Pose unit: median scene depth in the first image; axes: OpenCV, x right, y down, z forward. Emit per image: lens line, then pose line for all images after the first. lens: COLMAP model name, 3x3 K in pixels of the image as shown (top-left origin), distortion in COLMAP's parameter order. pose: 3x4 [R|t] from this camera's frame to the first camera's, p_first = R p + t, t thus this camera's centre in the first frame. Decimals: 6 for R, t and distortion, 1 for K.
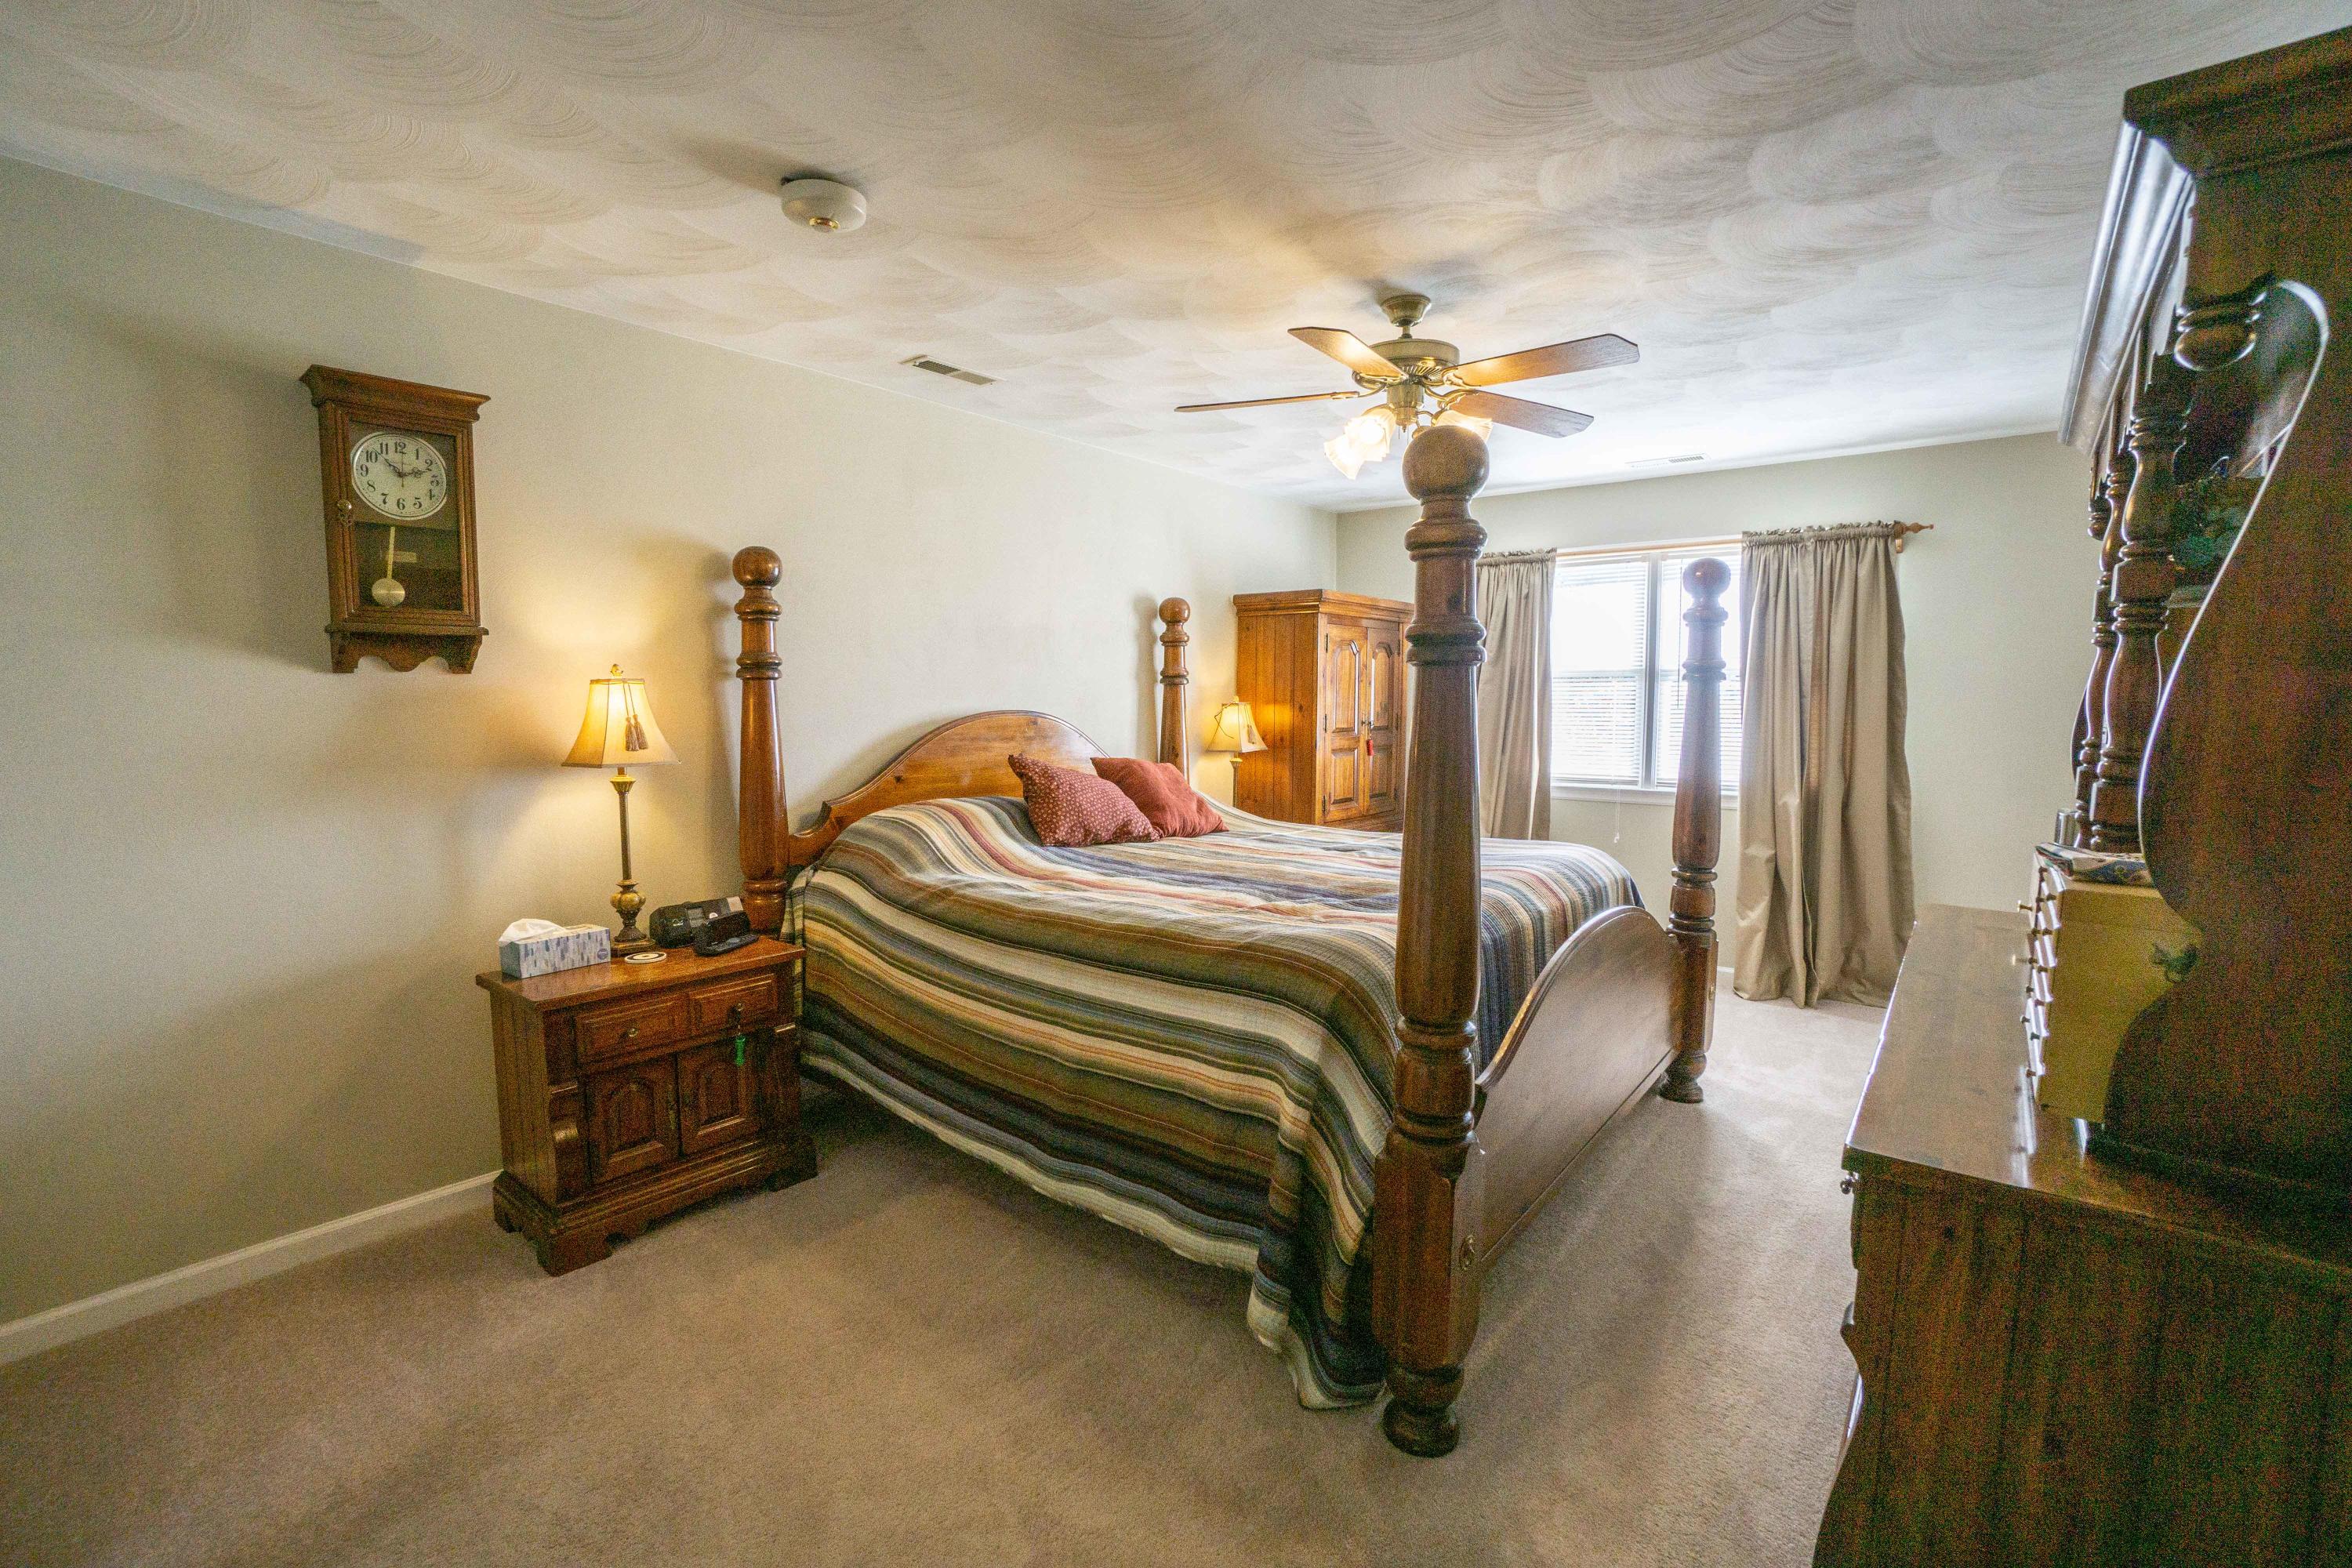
lens RADIAL K [[1030.3, 0, 1166.6], [0, 1030.3, 793.5], [0, 0, 1]] dist [-0.065453, 0.022805]
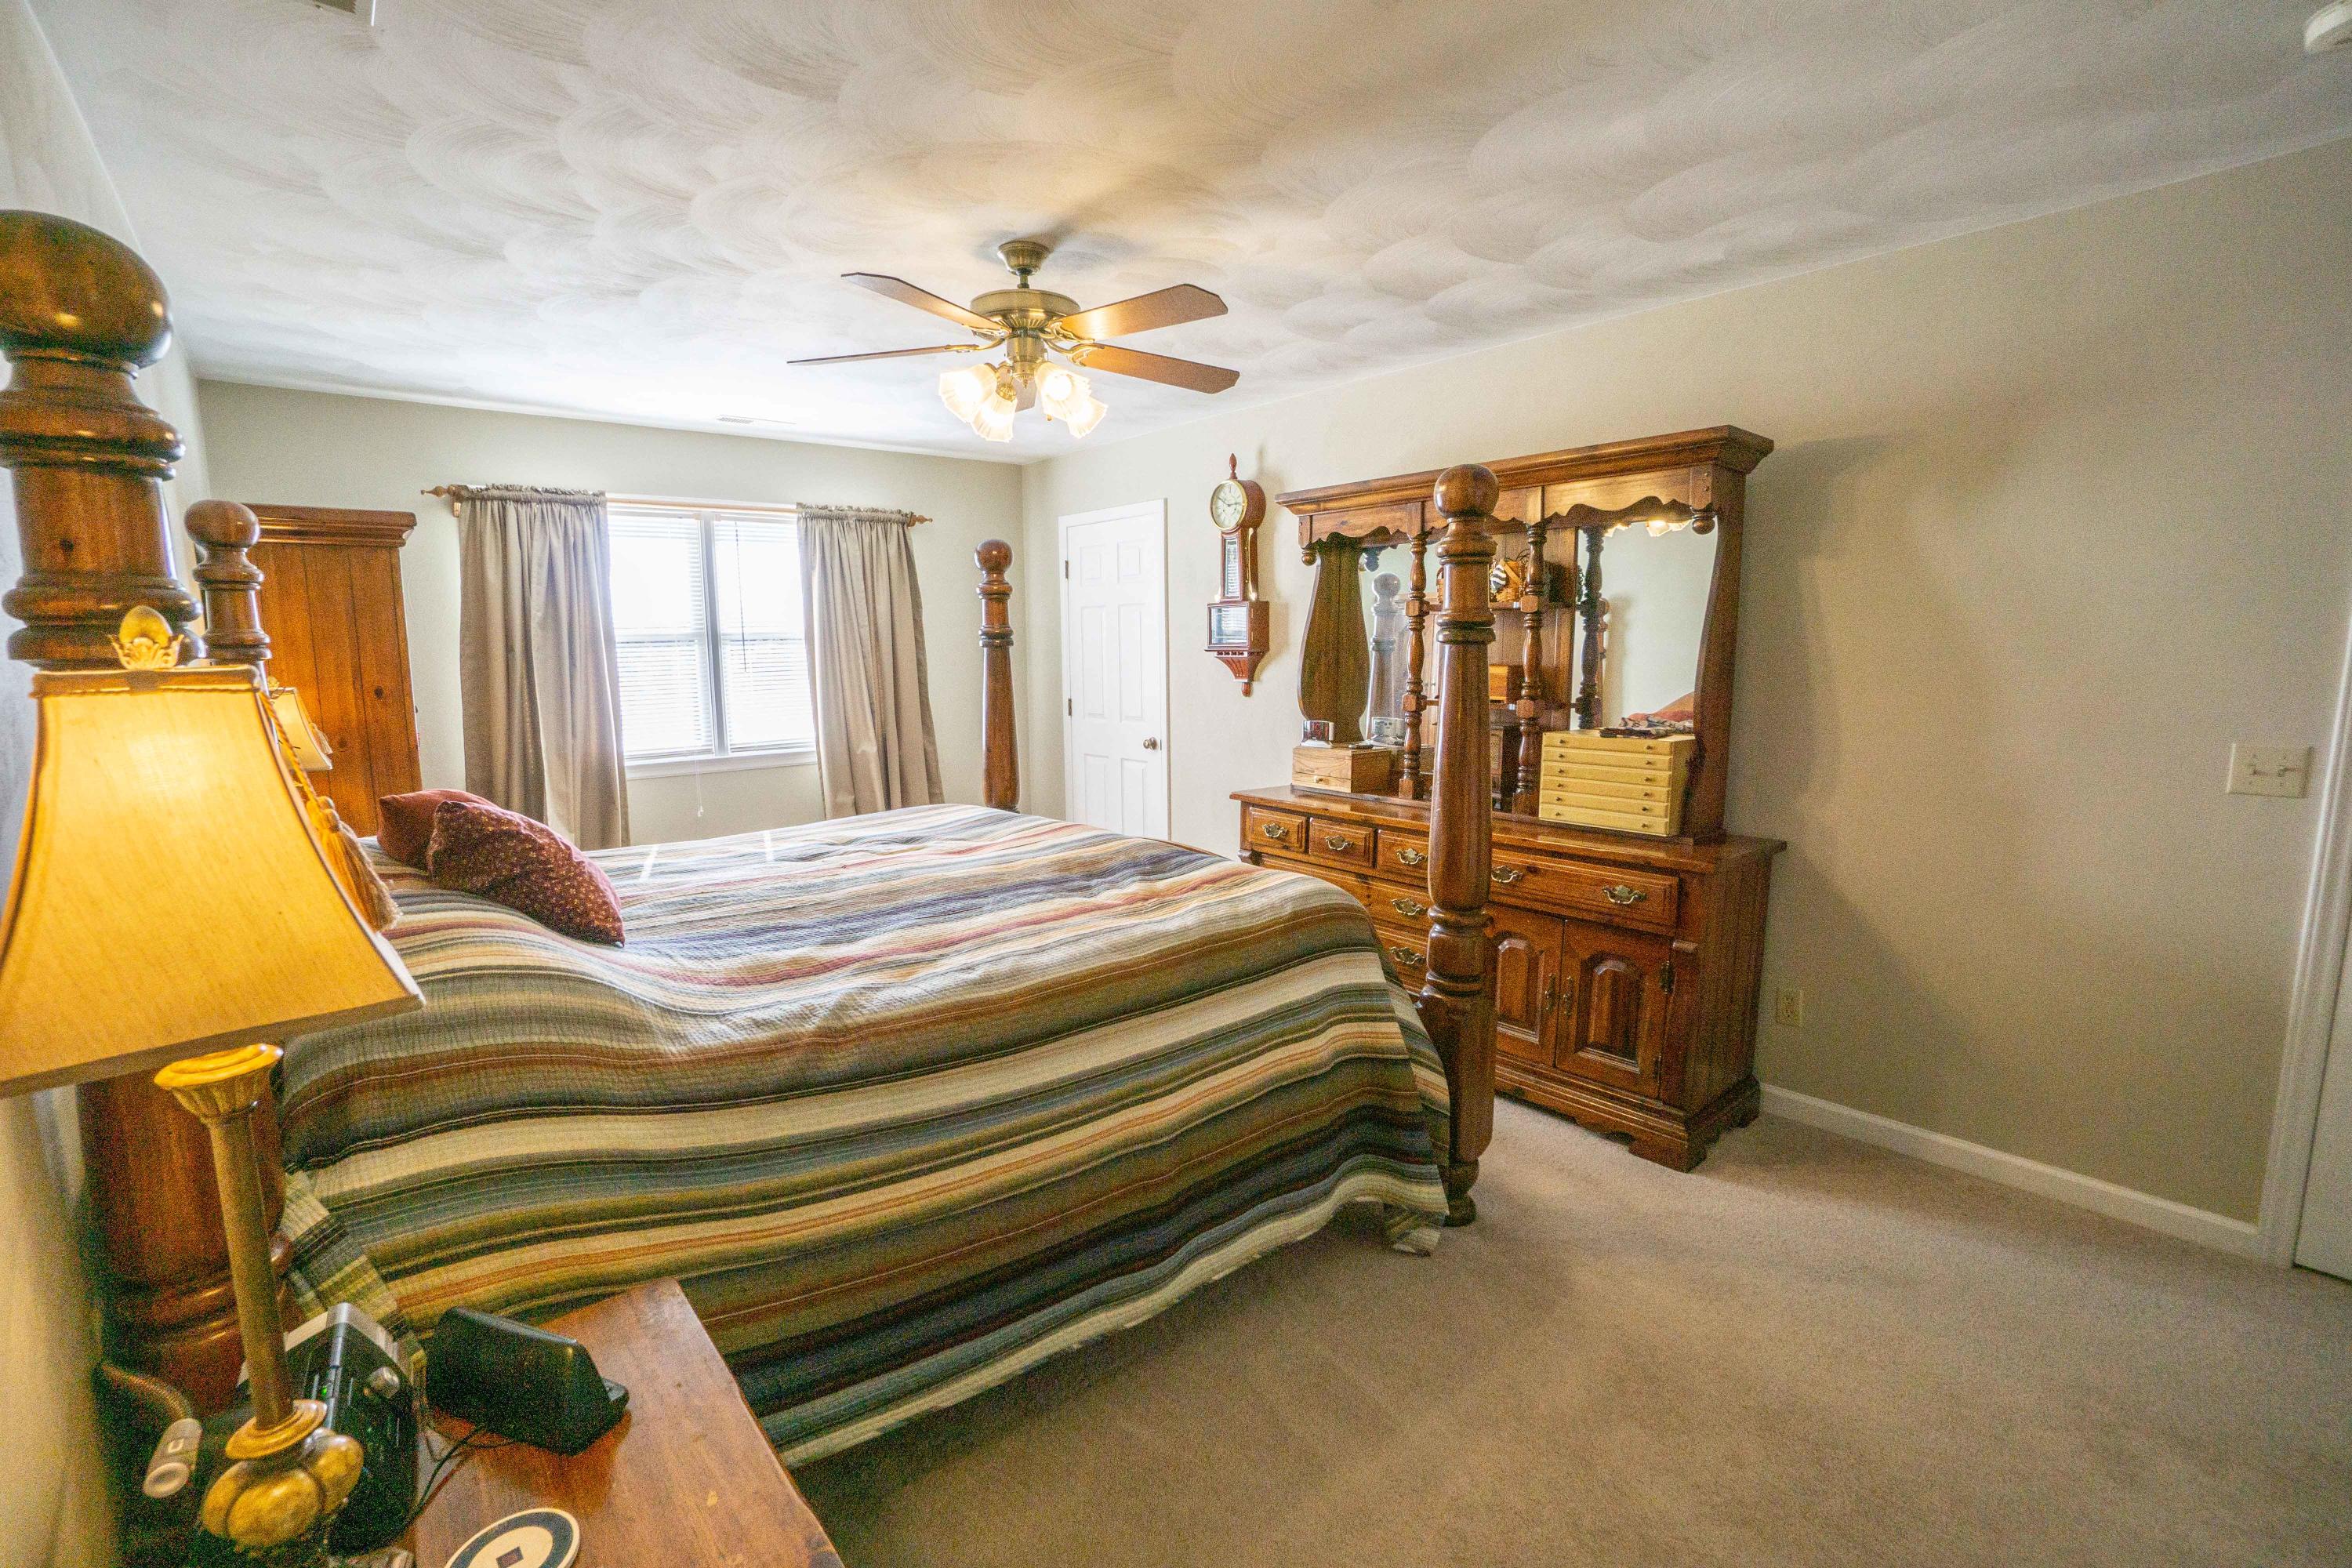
lens RADIAL K [[1030.3, 0, 1166.6], [0, 1030.3, 793.5], [0, 0, 1]] dist [-0.065453, 0.022805]
pose [[0.195024, -0.143900, 0.970185, -0.648312], [0.102363, 0.986763, 0.125783, -0.079551], [-0.975442, 0.074780, 0.207173, 0.634308]]
